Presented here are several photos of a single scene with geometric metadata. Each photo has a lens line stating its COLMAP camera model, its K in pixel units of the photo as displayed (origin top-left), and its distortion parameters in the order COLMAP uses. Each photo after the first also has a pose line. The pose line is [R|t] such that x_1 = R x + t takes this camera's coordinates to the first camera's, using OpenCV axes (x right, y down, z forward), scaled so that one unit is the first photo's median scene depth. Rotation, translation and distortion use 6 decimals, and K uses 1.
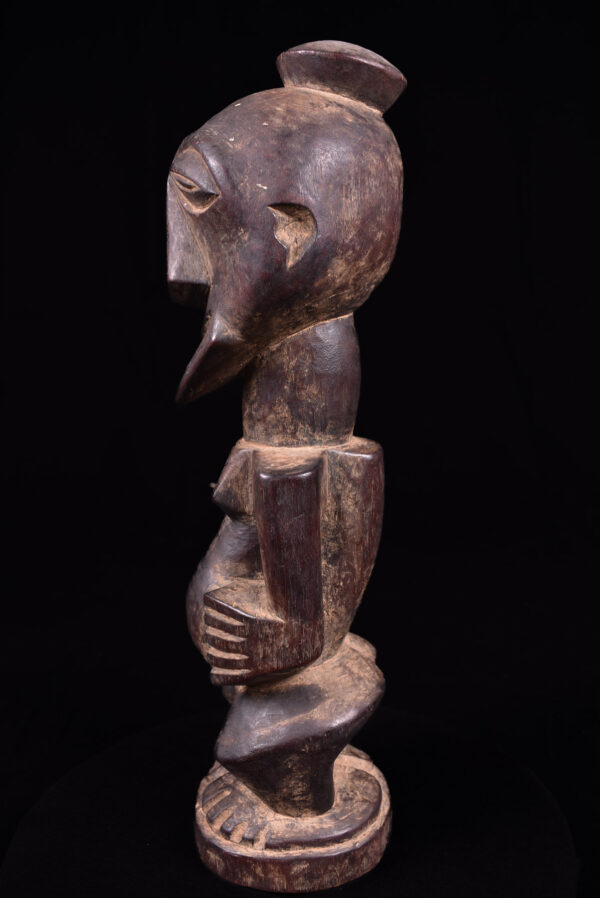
lens RADIAL K [[864.9, 0, 292.6], [0, 864.9, 447.0], [0, 0, 1]] dist [-0.083985, 0.000000]
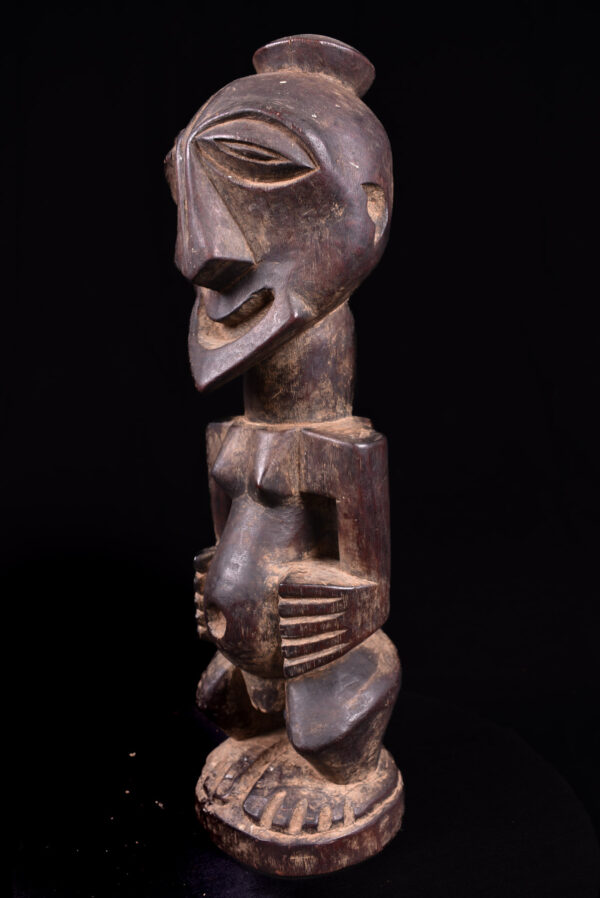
lens RADIAL K [[864.9, 0, 296.1], [0, 864.9, 446.8], [0, 0, 1]] dist [-0.083985, 0.000000]
pose [[0.699014, -0.127507, 0.703649, -0.780424], [0.153957, 0.987734, 0.026043, -0.003070], [-0.698339, 0.090127, 0.710071, 0.308351]]
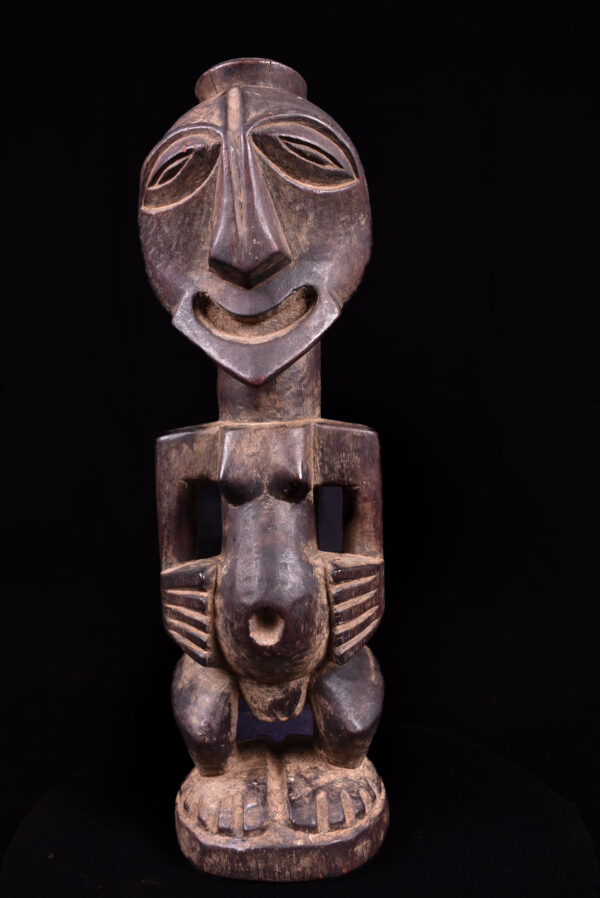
lens RADIAL K [[864.9, 0, 297.9], [0, 864.9, 449.0], [0, 0, 1]] dist [-0.083985, 0.000000]
pose [[0.002303, -0.071633, 0.997428, -1.124681], [0.224692, 0.971963, 0.069285, -0.044857], [-0.974427, 0.223955, 0.018334, 1.042531]]
